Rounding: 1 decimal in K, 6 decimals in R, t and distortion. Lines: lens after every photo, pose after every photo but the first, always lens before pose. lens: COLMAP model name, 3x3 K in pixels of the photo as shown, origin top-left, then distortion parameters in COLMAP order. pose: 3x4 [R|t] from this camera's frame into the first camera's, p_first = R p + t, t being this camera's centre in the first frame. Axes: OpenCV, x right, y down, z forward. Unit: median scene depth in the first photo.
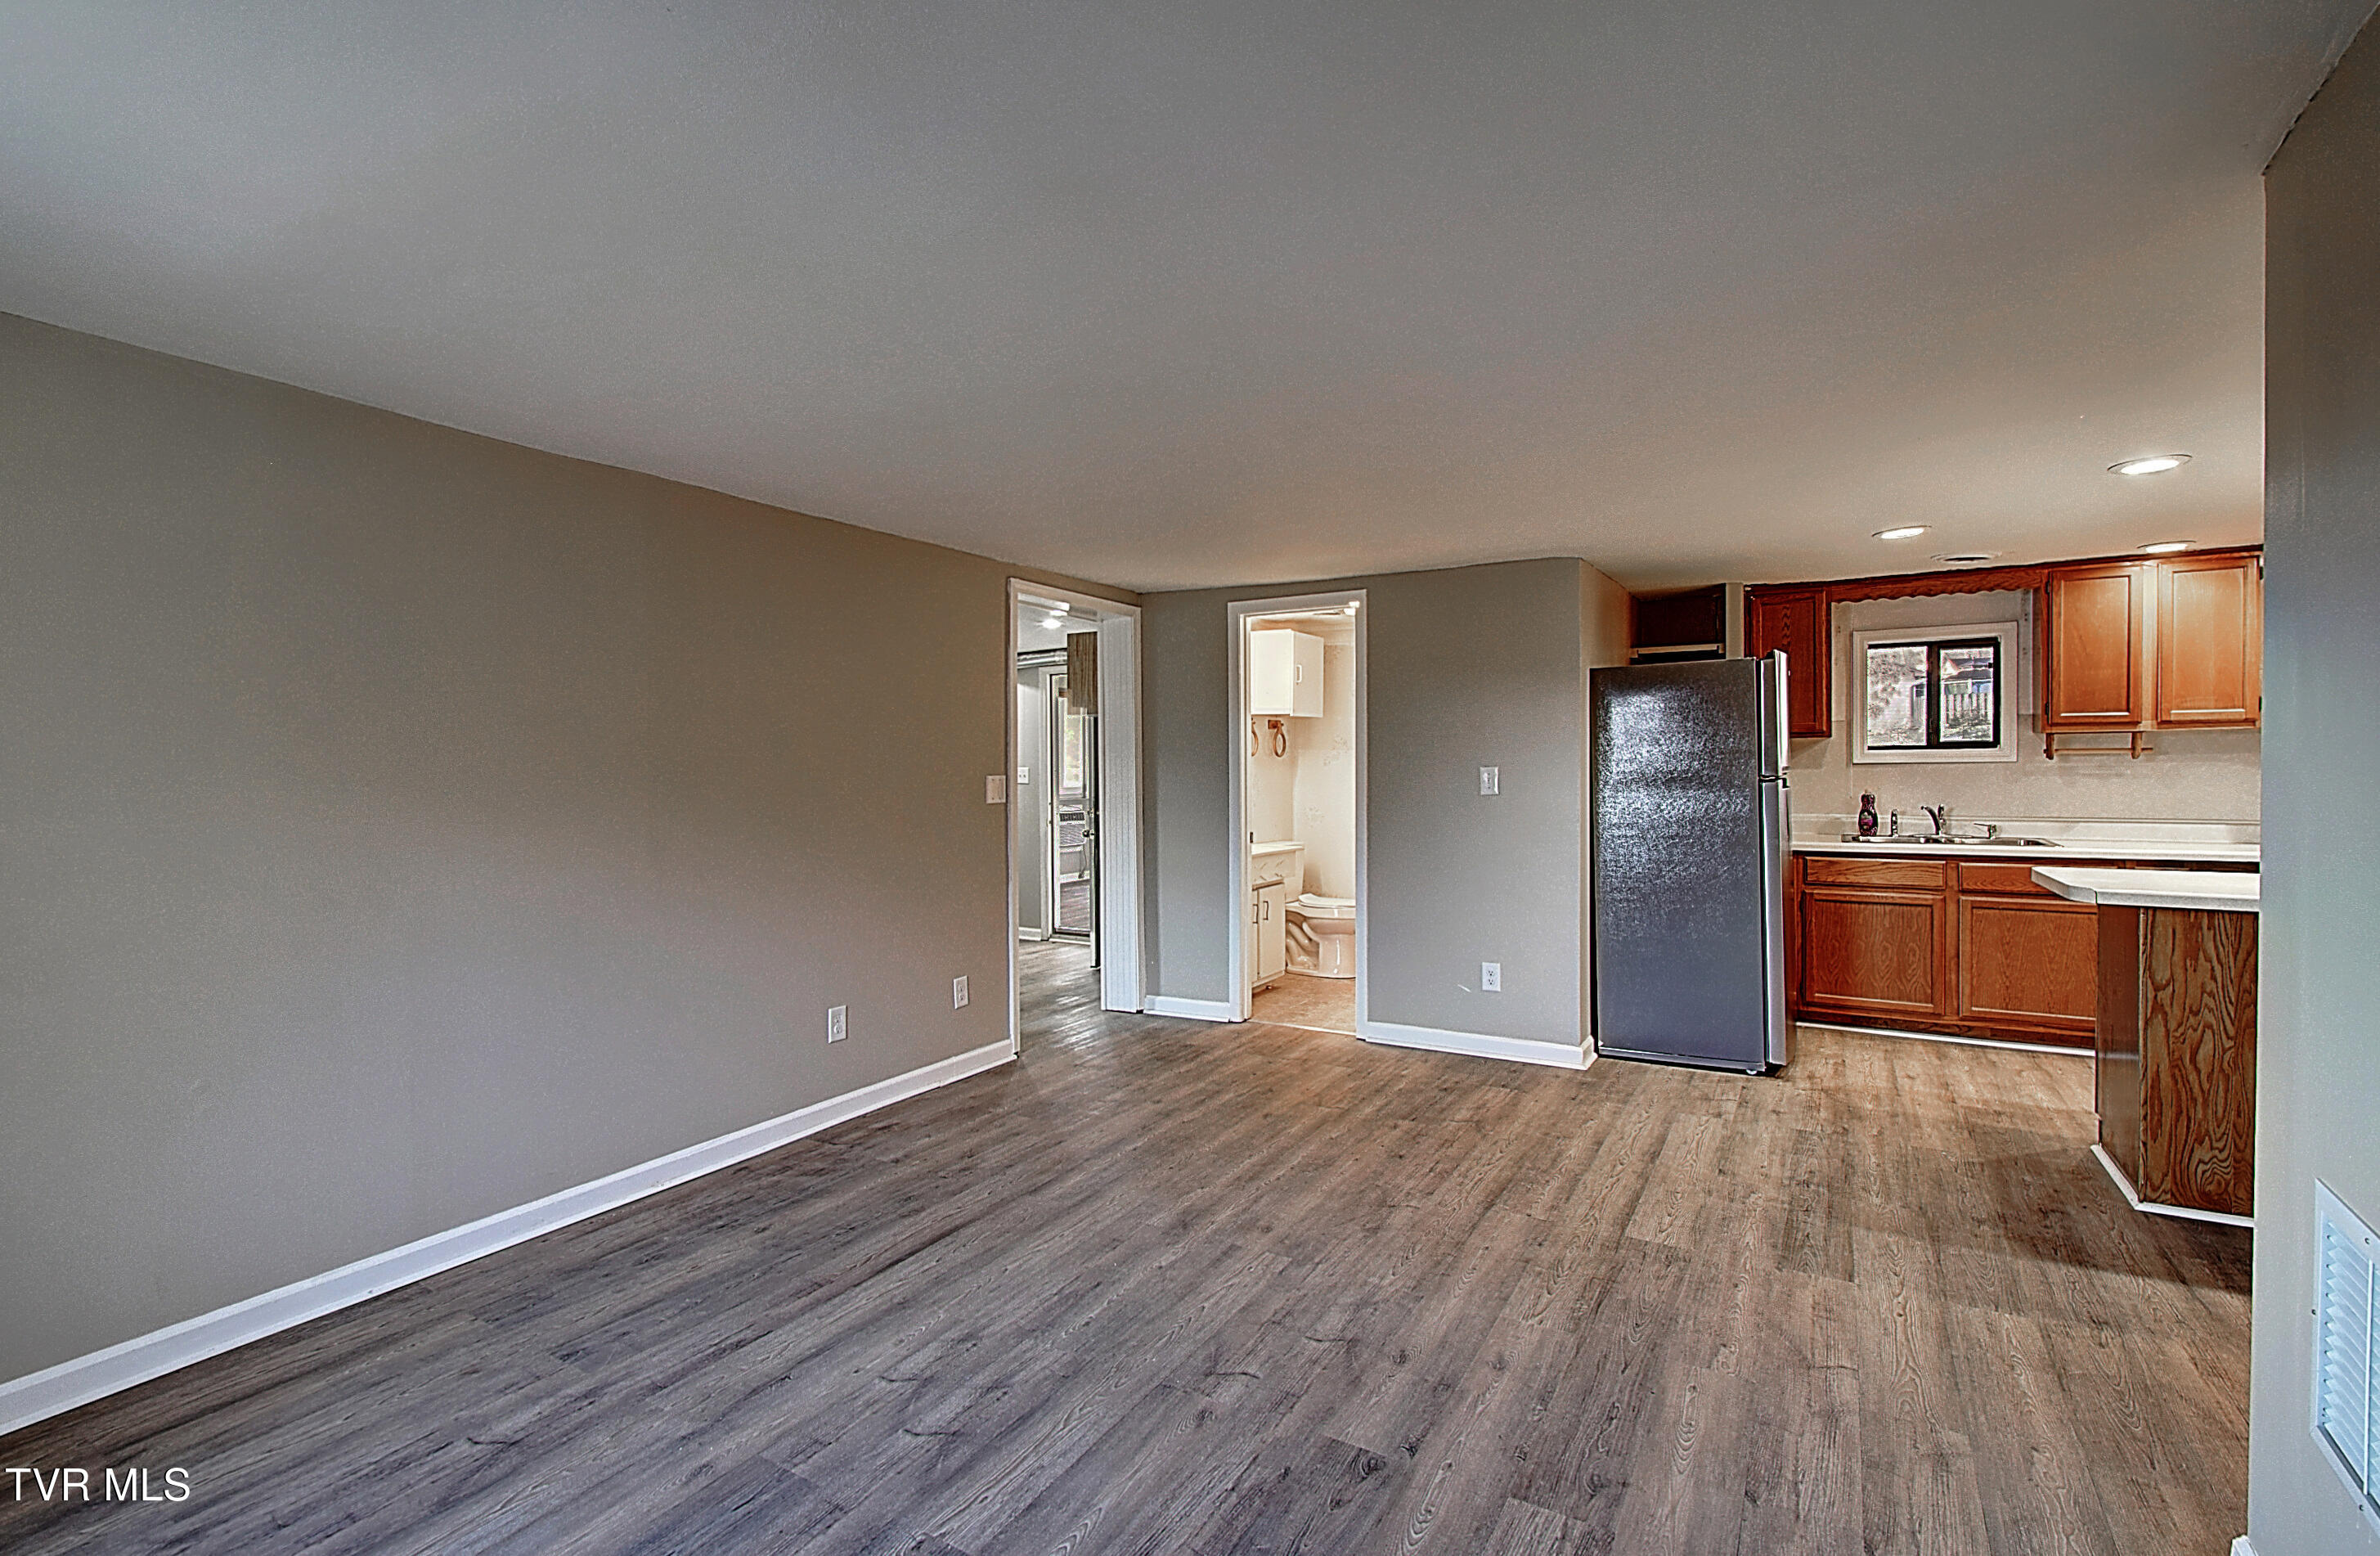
lens RADIAL K [[1070.2, 0, 1165.1], [0, 1070.2, 777.1], [0, 0, 1]] dist [-0.002360, -0.005427]
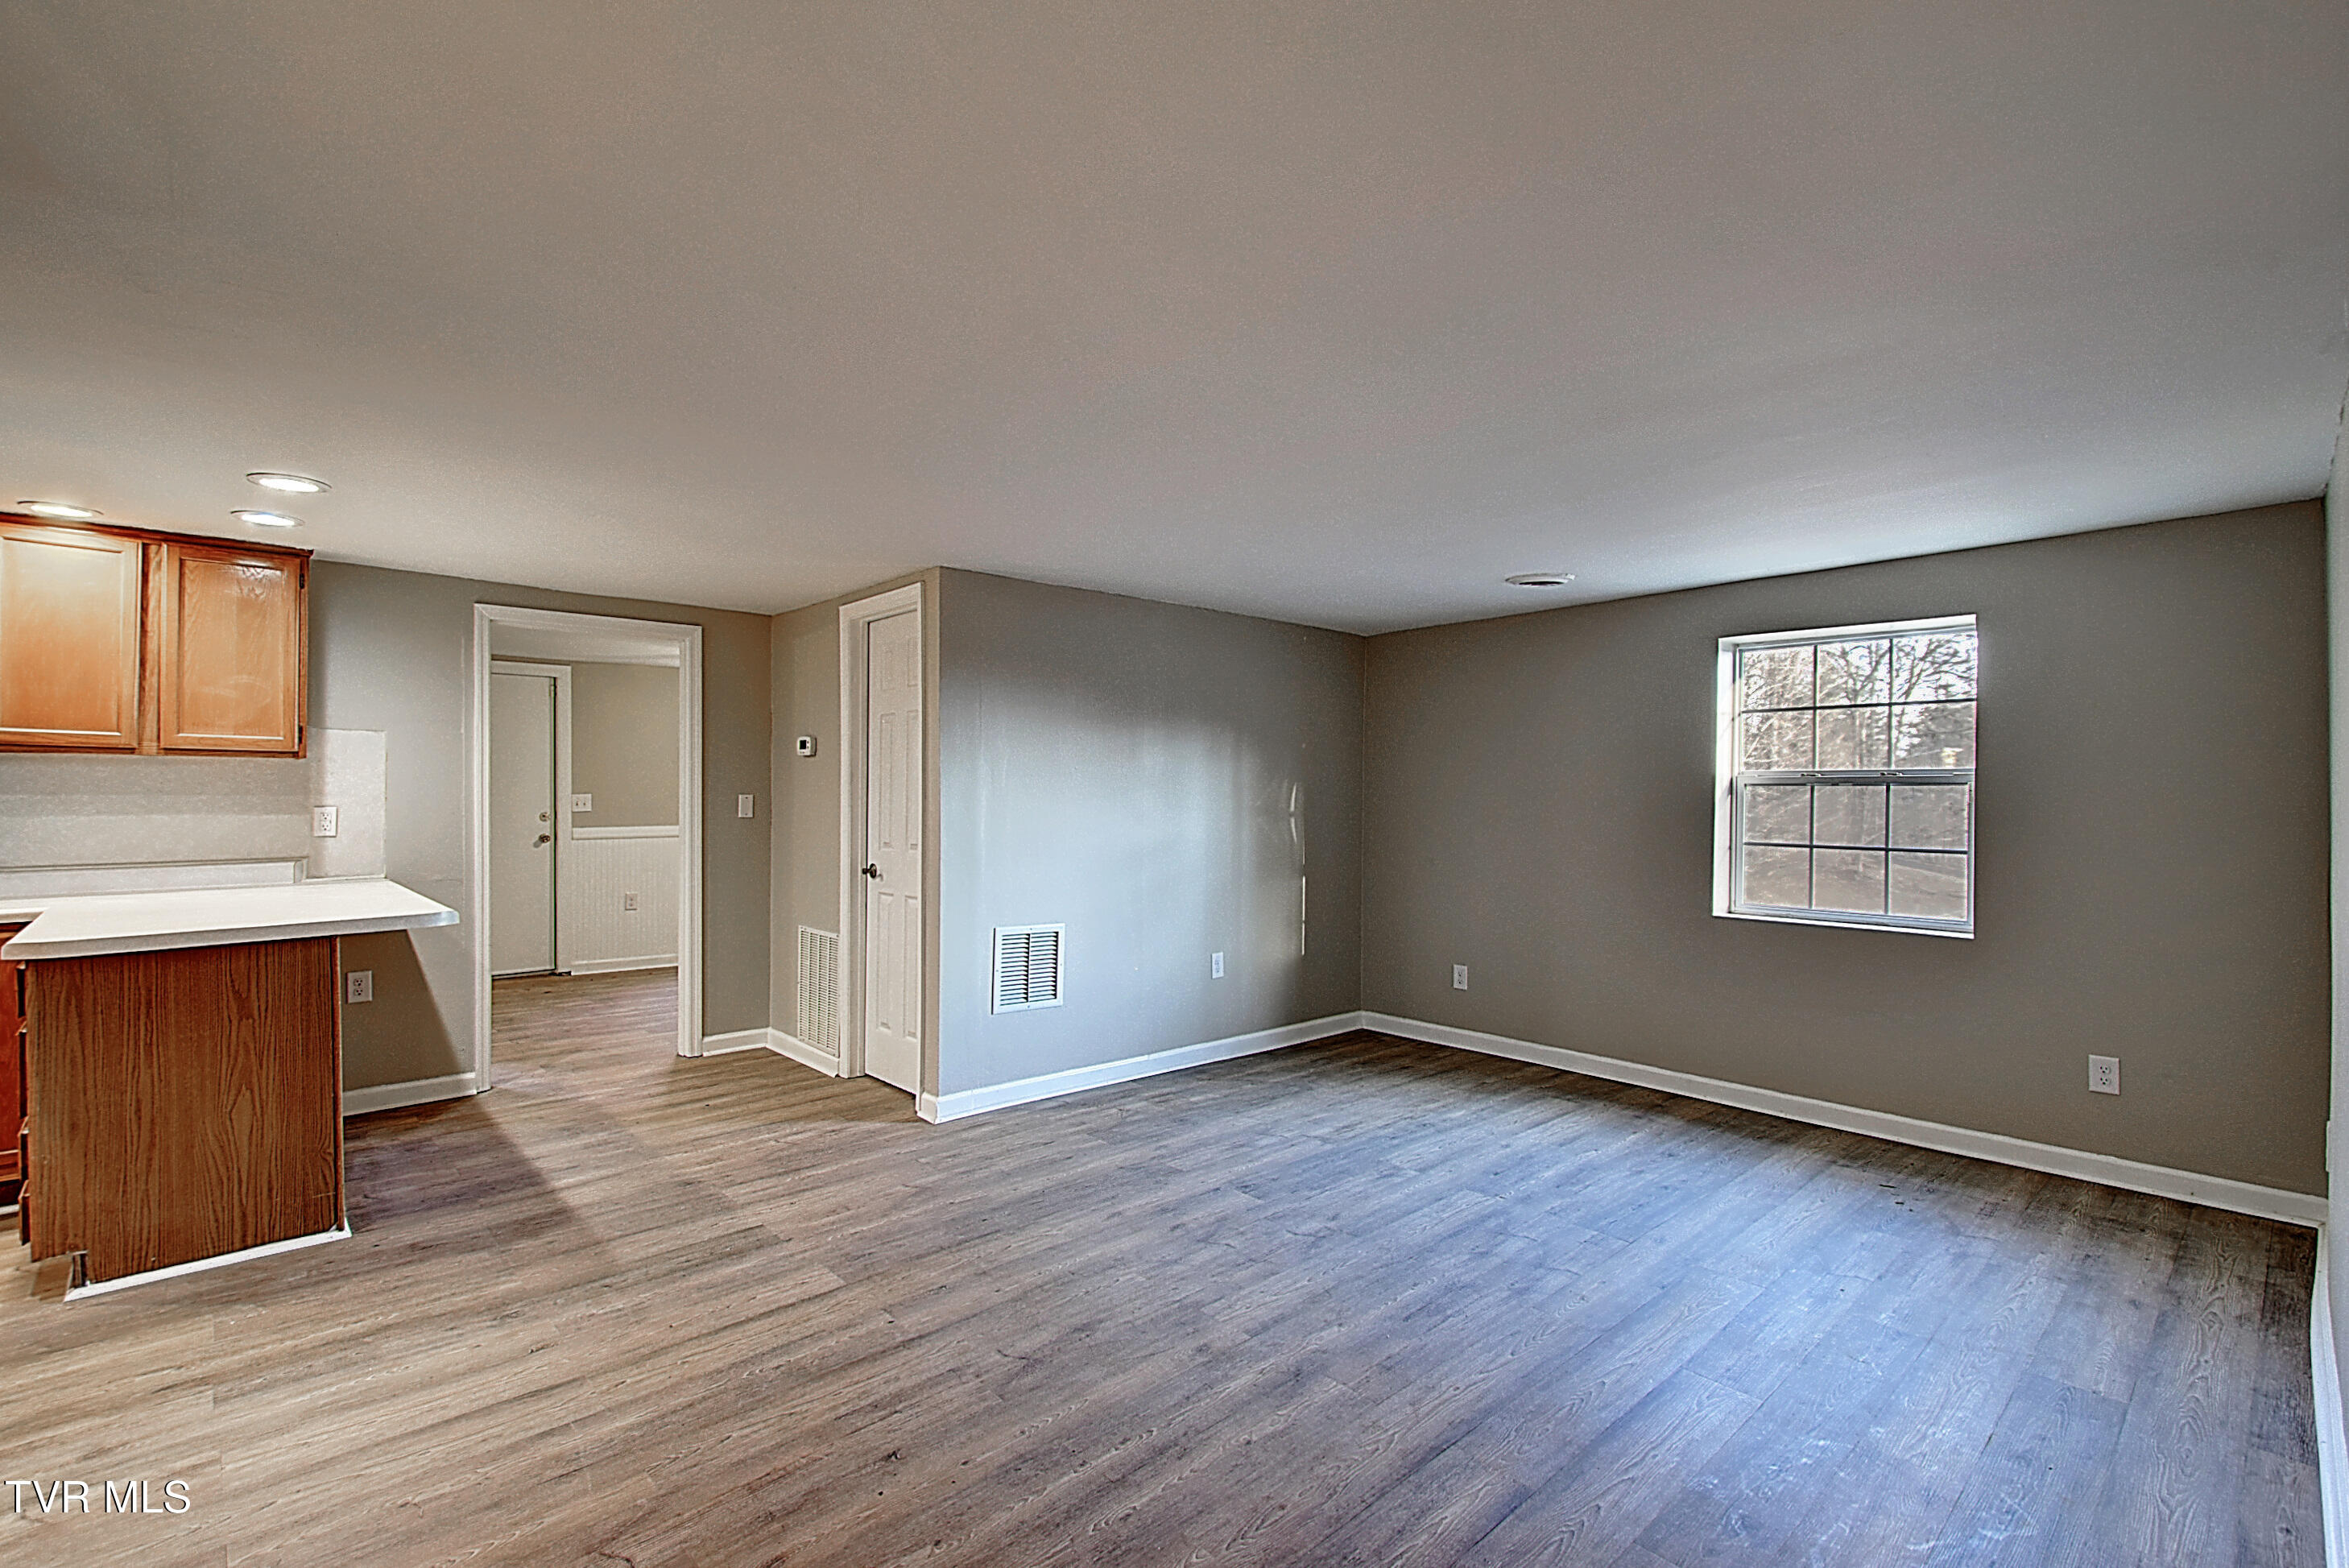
lens RADIAL K [[1055.3, 0, 1162.2], [0, 1055.3, 788.4], [0, 0, 1]] dist [0.005086, -0.005126]
pose [[-0.963013, 0.001635, 0.269450, -0.084931], [0.004425, 0.999943, 0.009746, -0.020757], [-0.269418, 0.010577, -0.962965, 1.555779]]
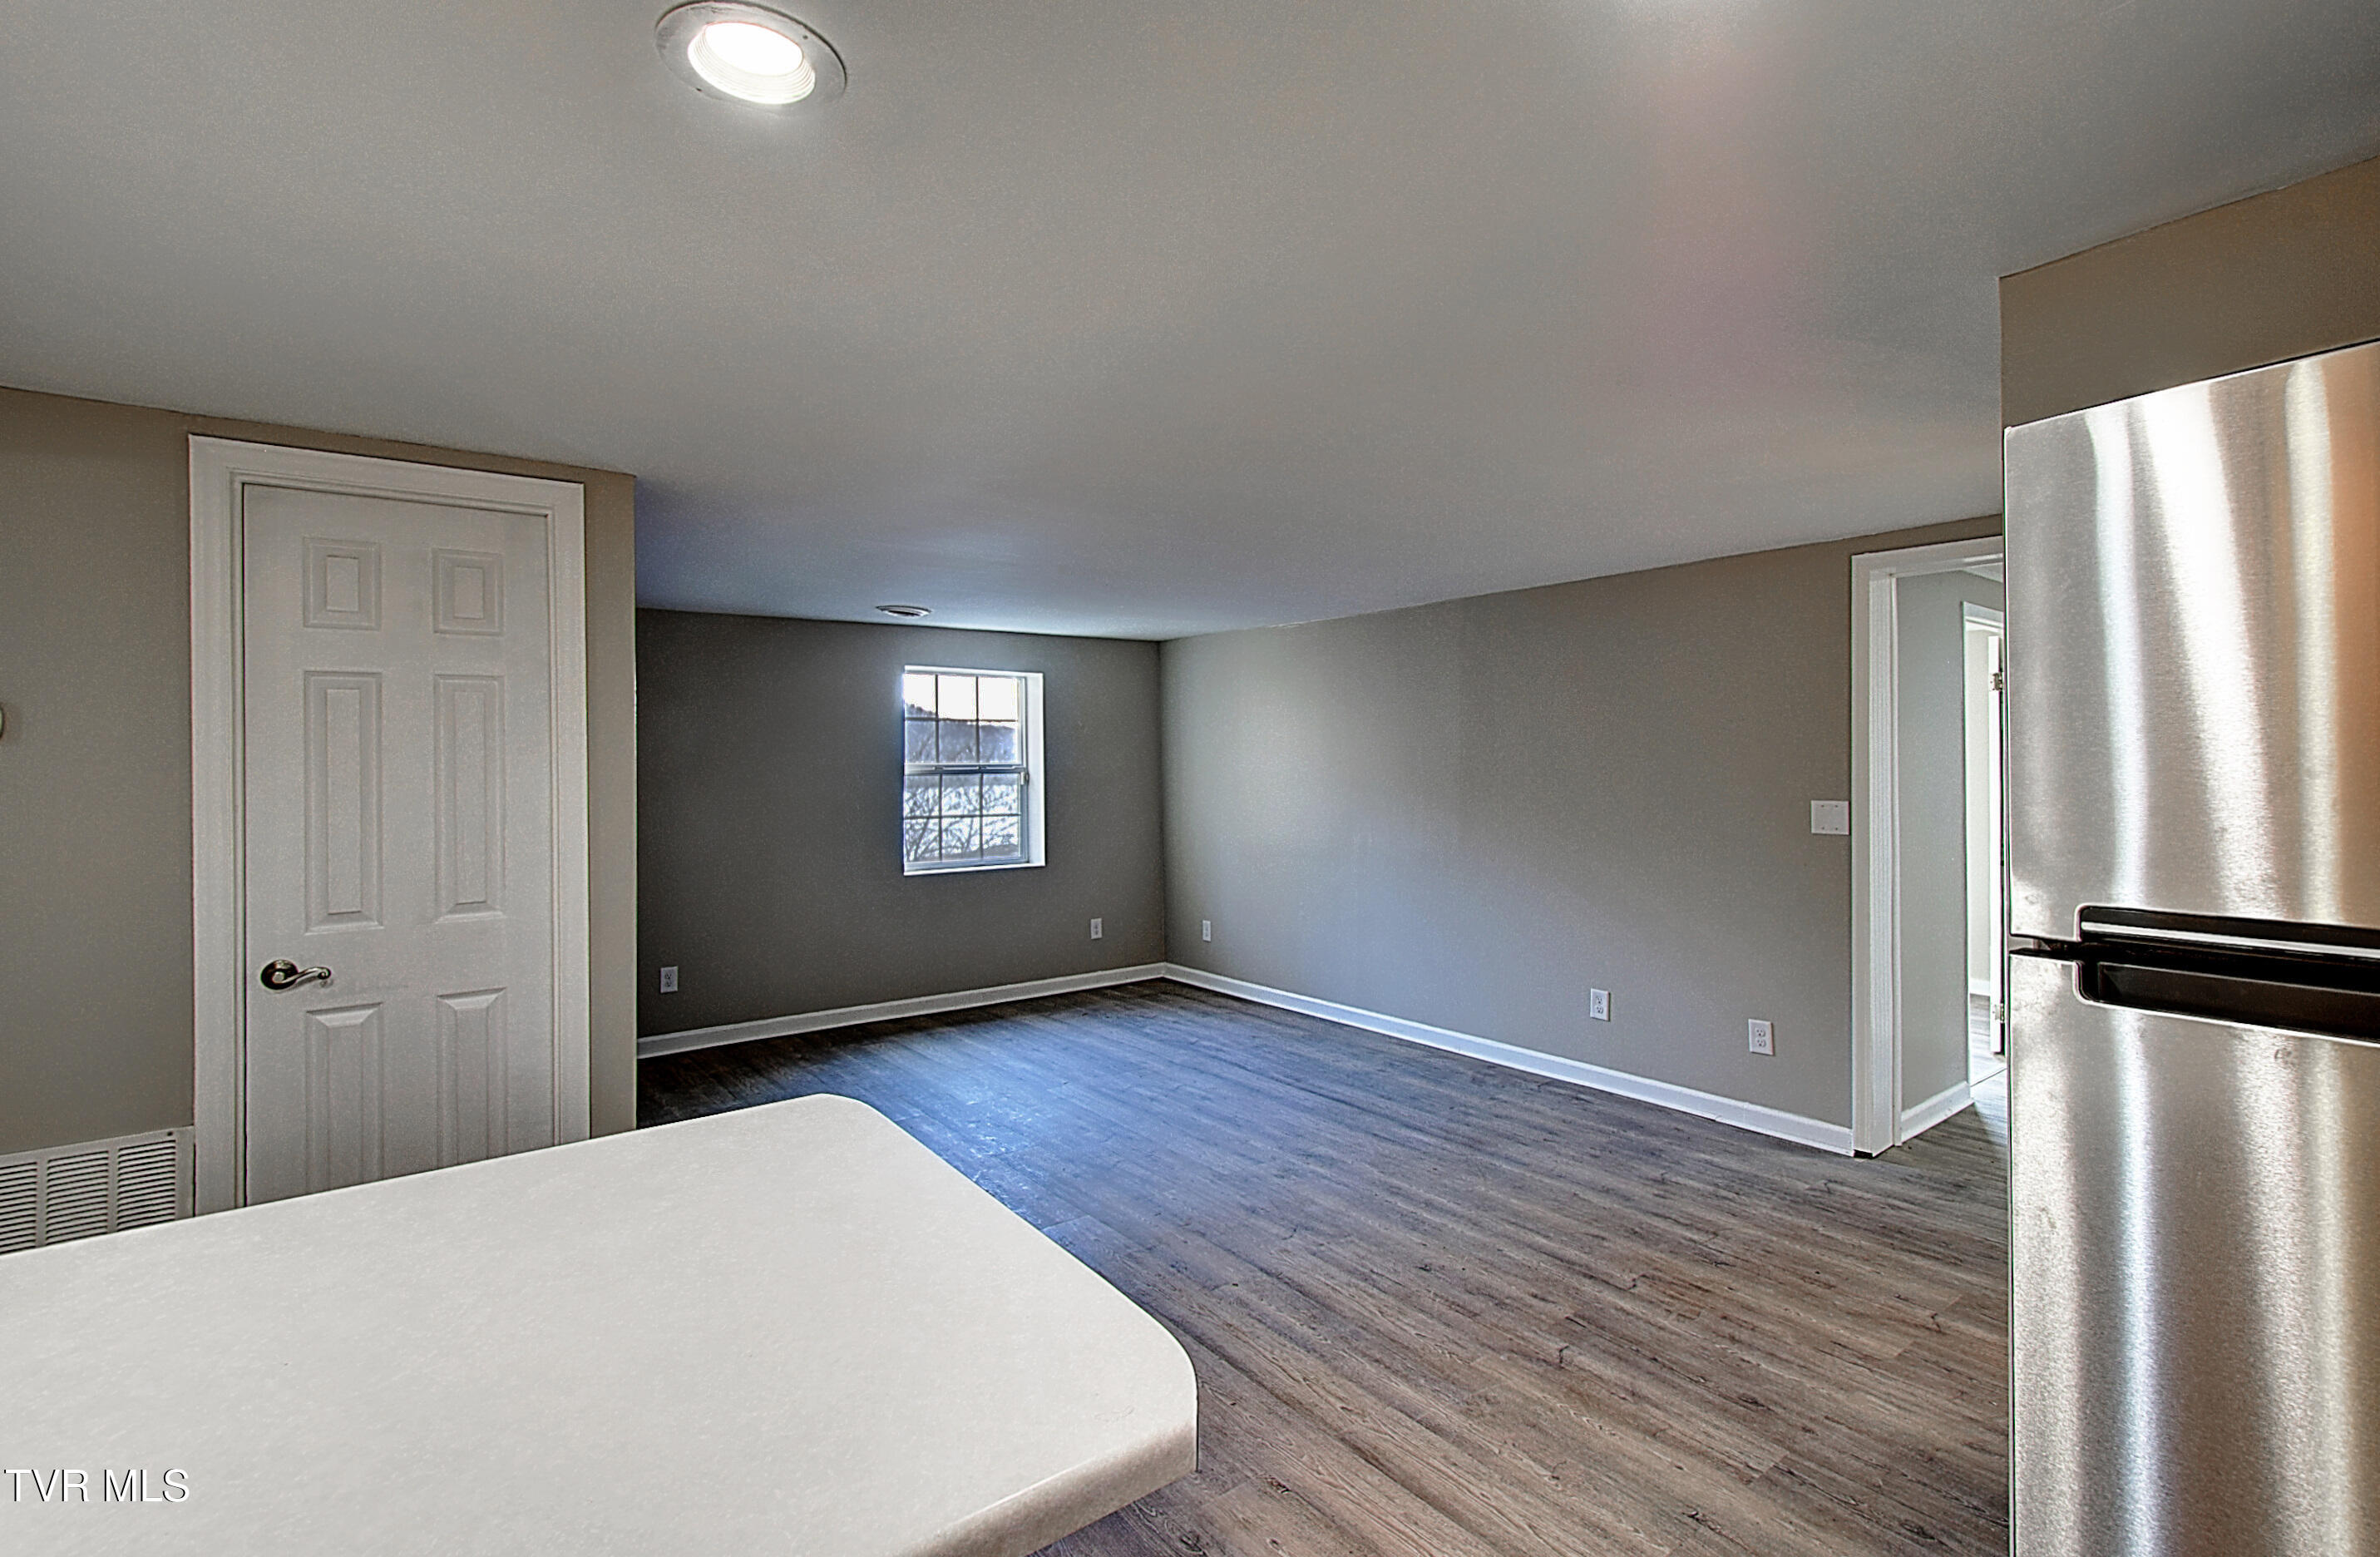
lens RADIAL K [[1070.2, 0, 1182.8], [0, 1070.2, 768.1], [0, 0, 1]] dist [-0.002360, -0.005427]
pose [[-0.357912, 0.014600, -0.933641, 1.090651], [-0.003648, 0.999848, 0.017034, -0.052644], [0.933748, 0.009503, -0.357804, 1.146427]]
